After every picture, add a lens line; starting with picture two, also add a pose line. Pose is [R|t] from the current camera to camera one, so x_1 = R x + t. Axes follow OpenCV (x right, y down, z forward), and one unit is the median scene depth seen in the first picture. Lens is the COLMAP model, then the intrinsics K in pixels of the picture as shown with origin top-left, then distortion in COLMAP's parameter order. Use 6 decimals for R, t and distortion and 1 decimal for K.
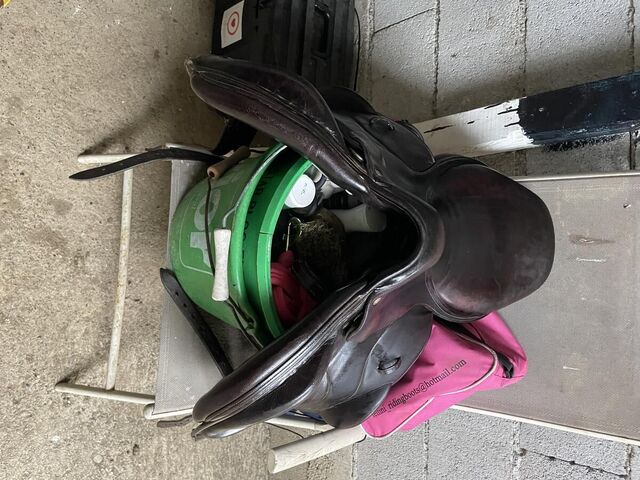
lens RADIAL K [[478.8, 0, 318.3], [0, 478.8, 246.9], [0, 0, 1]] dist [0.047119, -0.082855]
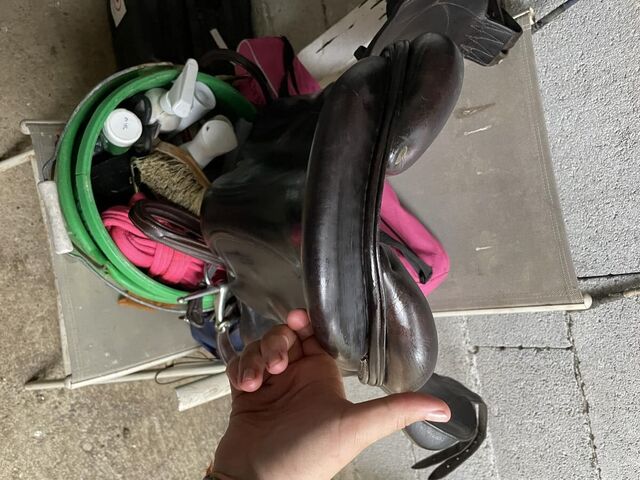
lens RADIAL K [[478.8, 0, 333.0], [0, 478.8, 252.5], [0, 0, 1]] dist [0.047119, -0.082855]
pose [[0.970196, -0.228270, -0.081315, 0.247075], [0.231628, 0.972194, 0.034455, 0.125859], [0.071189, -0.052263, 0.996093, 0.027870]]
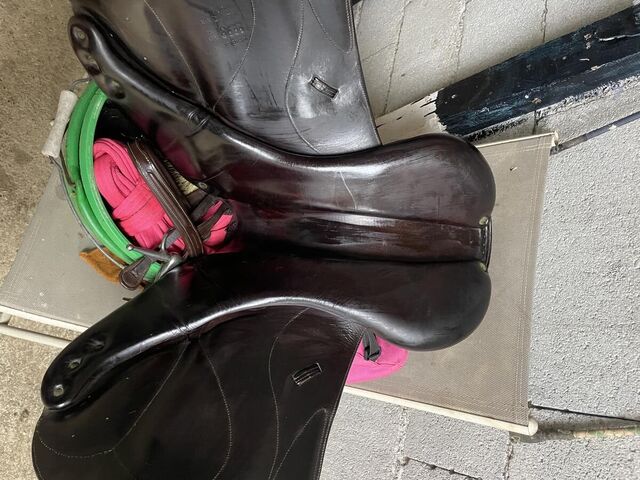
lens RADIAL K [[478.8, 0, 330.4], [0, 478.8, 246.5], [0, 0, 1]] dist [0.047119, -0.082855]
pose [[0.982907, 0.127866, -0.132456, 0.328521], [-0.158532, 0.953639, -0.255812, 0.278540], [0.093606, 0.272438, 0.957609, 0.069690]]
